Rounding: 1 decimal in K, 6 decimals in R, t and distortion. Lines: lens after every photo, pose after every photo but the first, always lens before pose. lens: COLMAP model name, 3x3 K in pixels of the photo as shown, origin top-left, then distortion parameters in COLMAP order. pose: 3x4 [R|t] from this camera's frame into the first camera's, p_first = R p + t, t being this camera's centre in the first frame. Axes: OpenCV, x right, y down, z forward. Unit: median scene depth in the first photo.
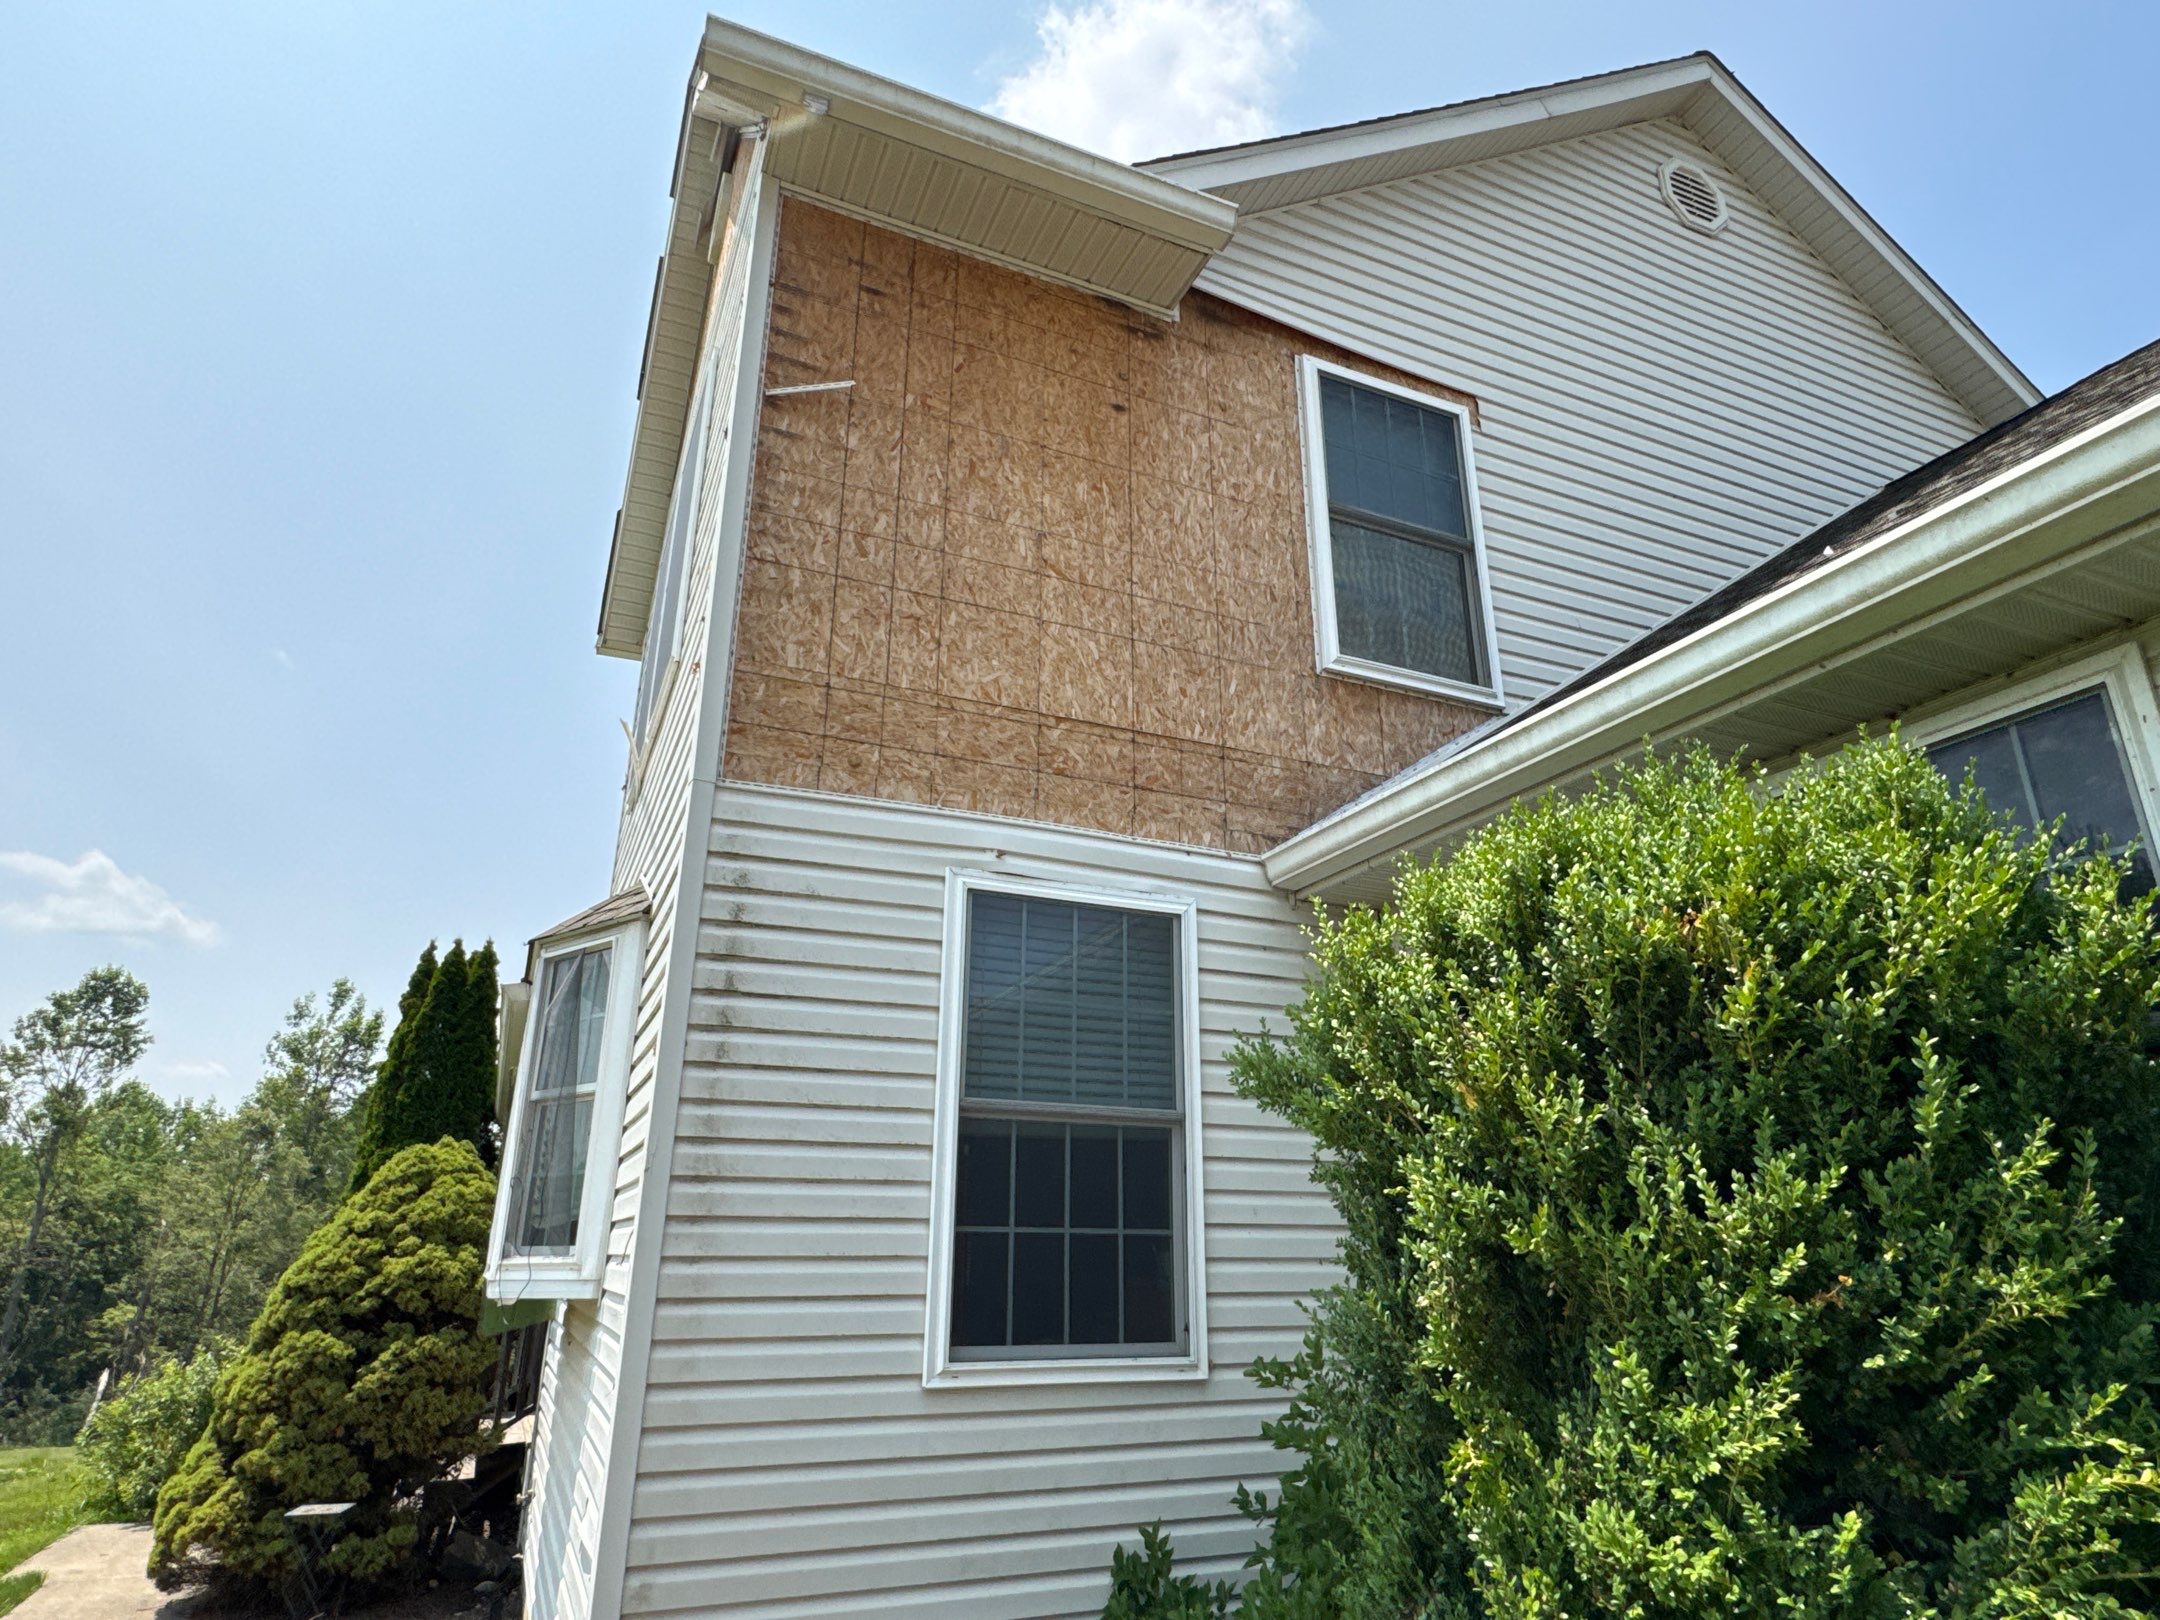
lens RADIAL K [[1215.2, 0, 1089.6], [0, 1215.2, 808.1], [0, 0, 1]] dist [0.004624, 0.000820]
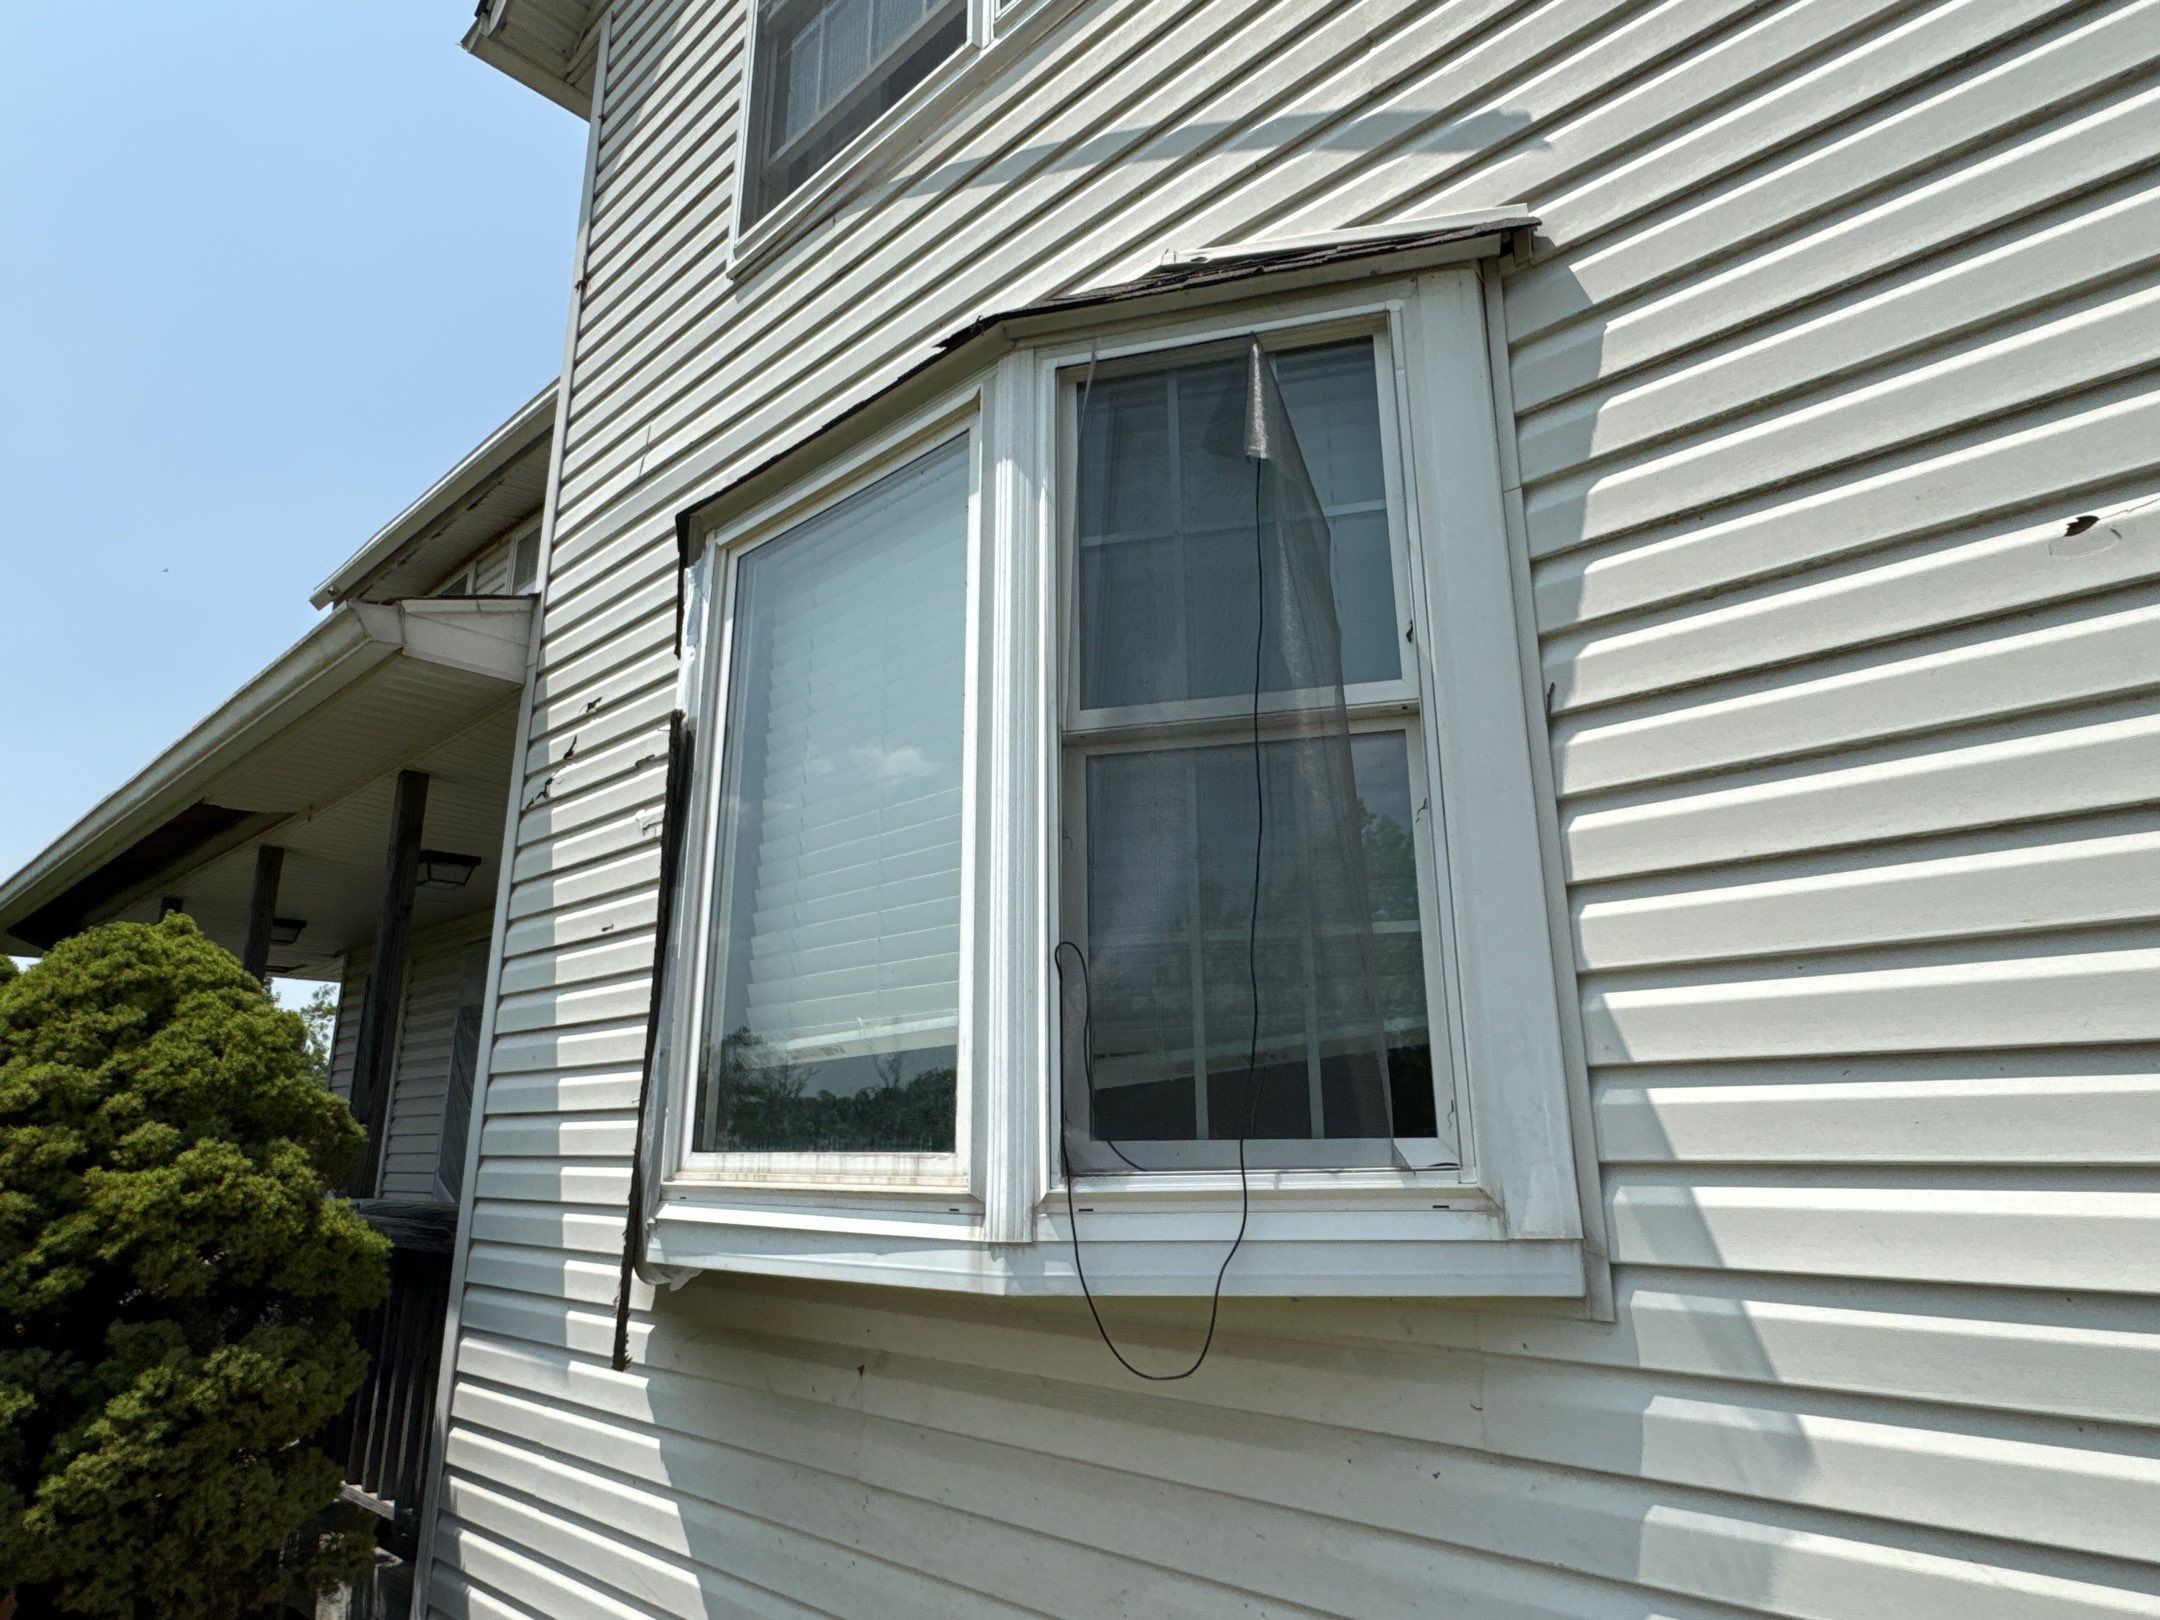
lens RADIAL K [[1215.2, 0, 1061.8], [0, 1215.2, 813.4], [0, 0, 1]] dist [0.004624, 0.000820]
pose [[0.921958, 0.093780, 0.375764, -0.442386], [-0.125805, 0.990143, 0.061557, 0.180506], [-0.366287, -0.104026, 0.924669, 0.505618]]
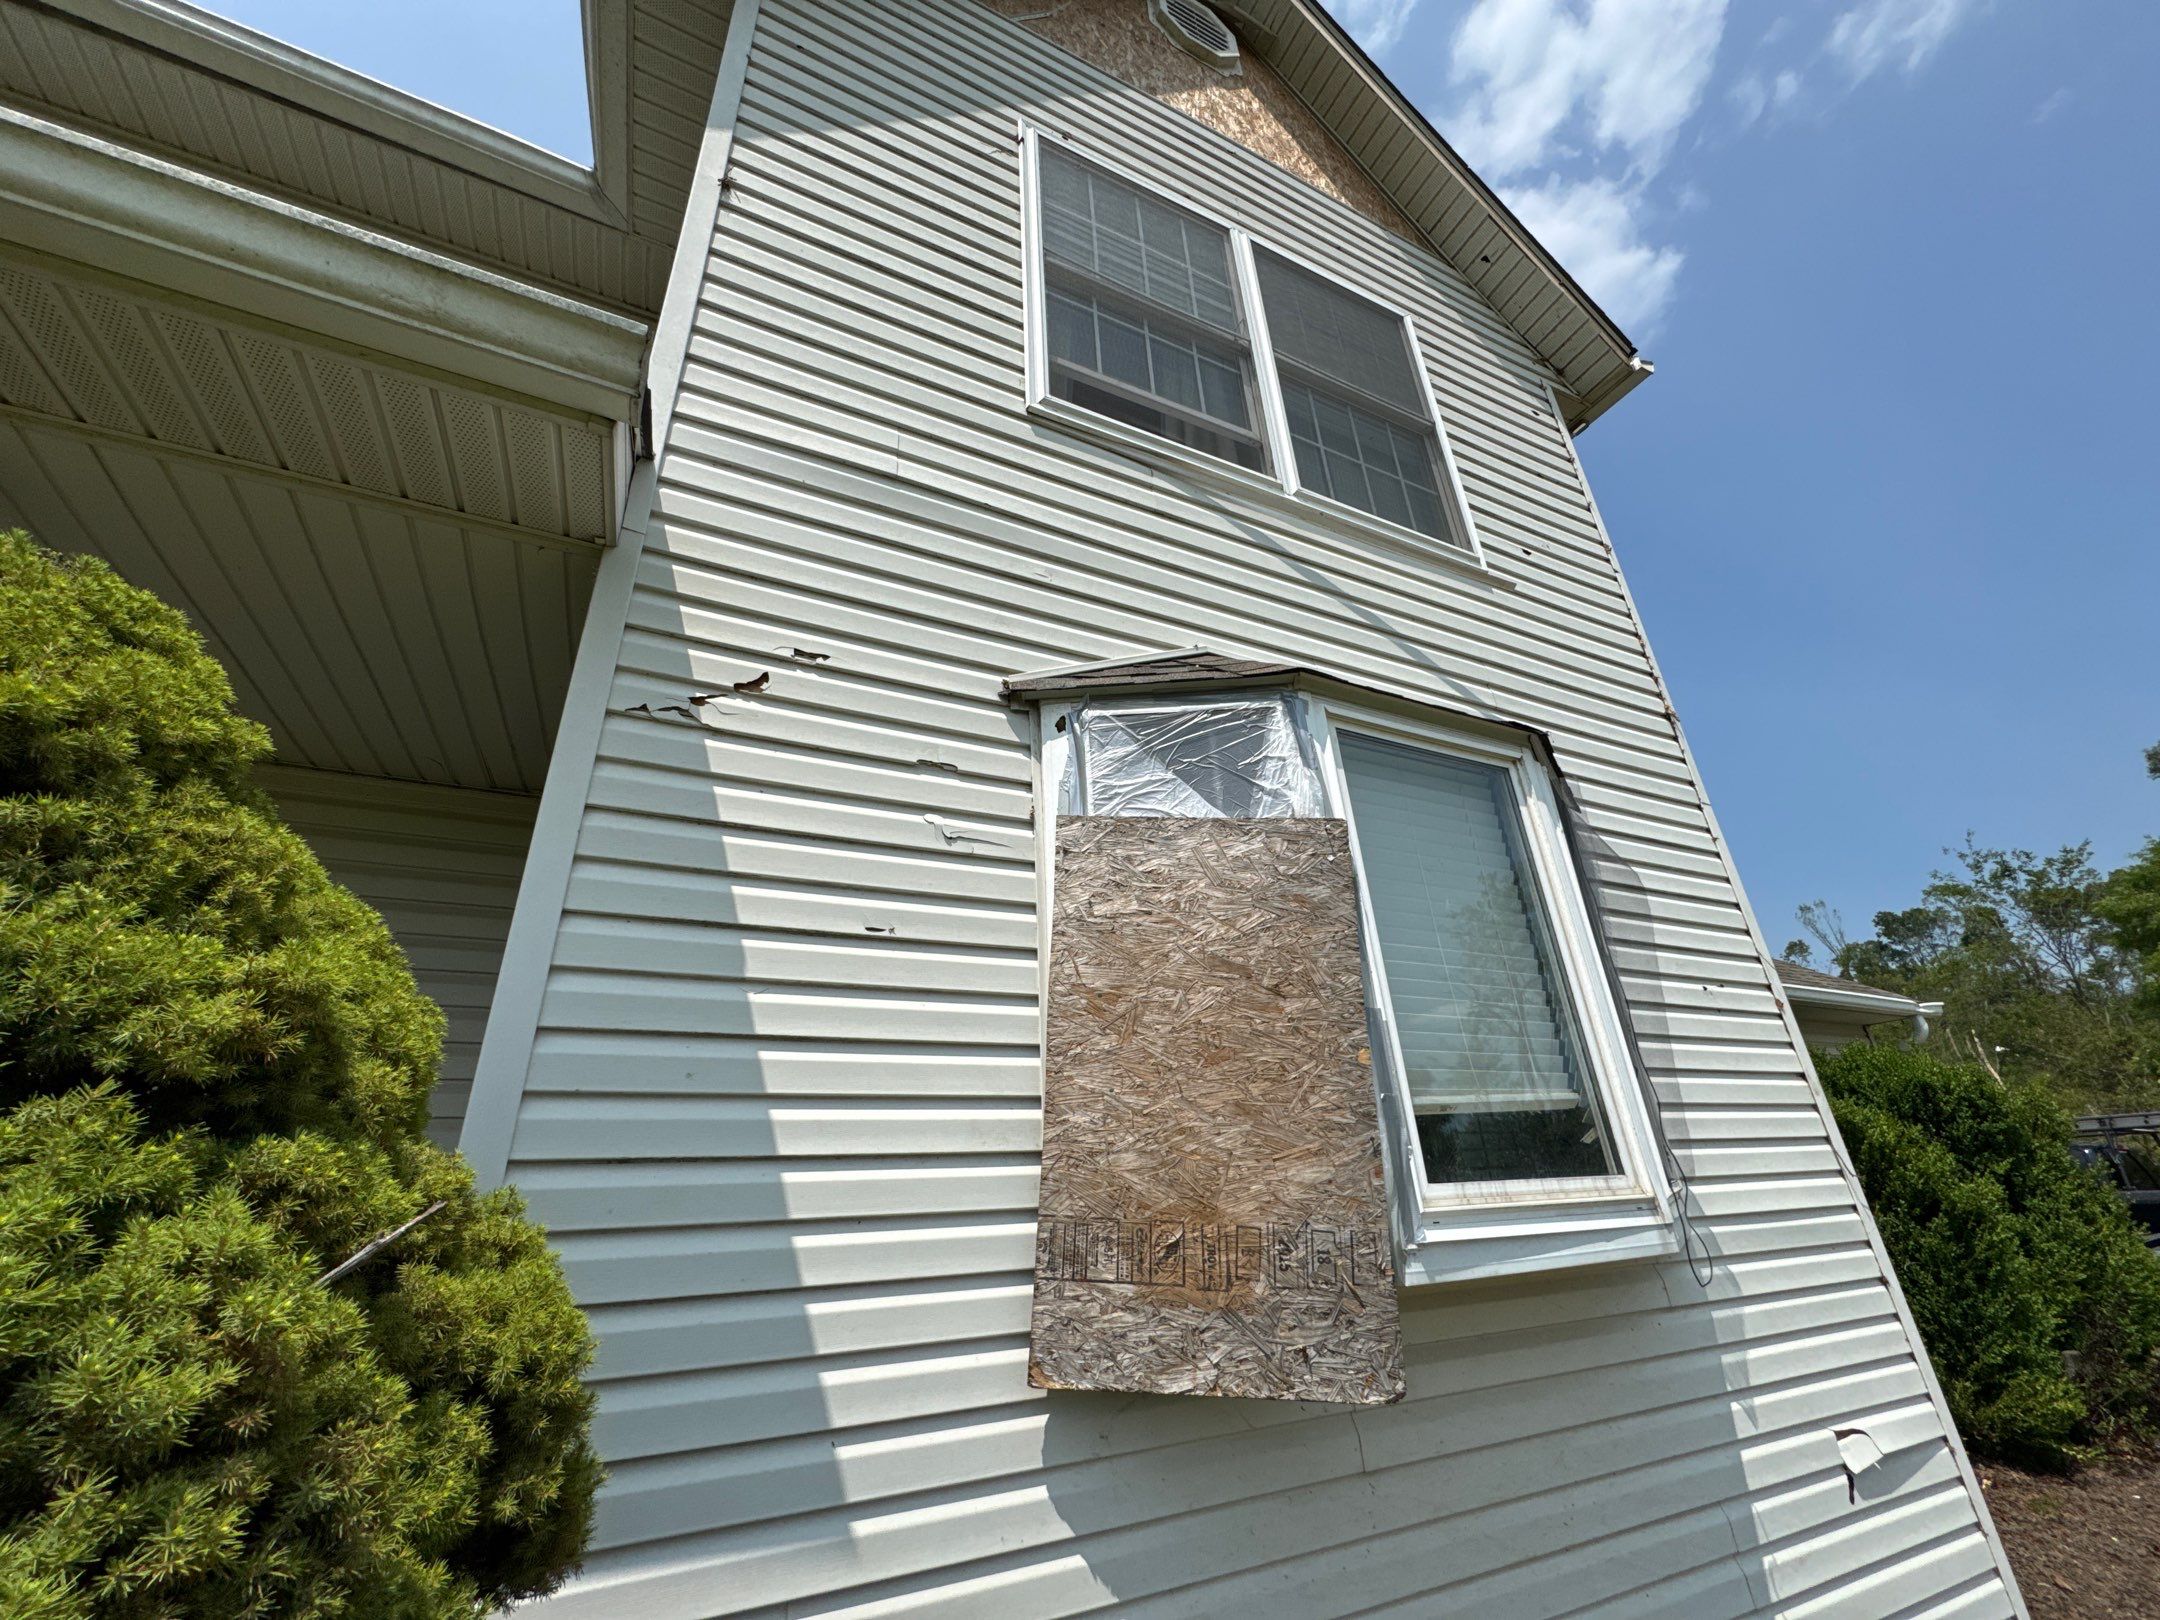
lens RADIAL K [[846.3, 0, 1070.6], [0, 846.3, 817.5], [0, 0, 1]] dist [0.001972, 0.000274]
pose [[-0.002353, 0.412951, 0.910750, -0.709970], [-0.303931, 0.867373, -0.394068, 0.346341], [-0.952691, -0.277733, 0.123468, 0.950637]]
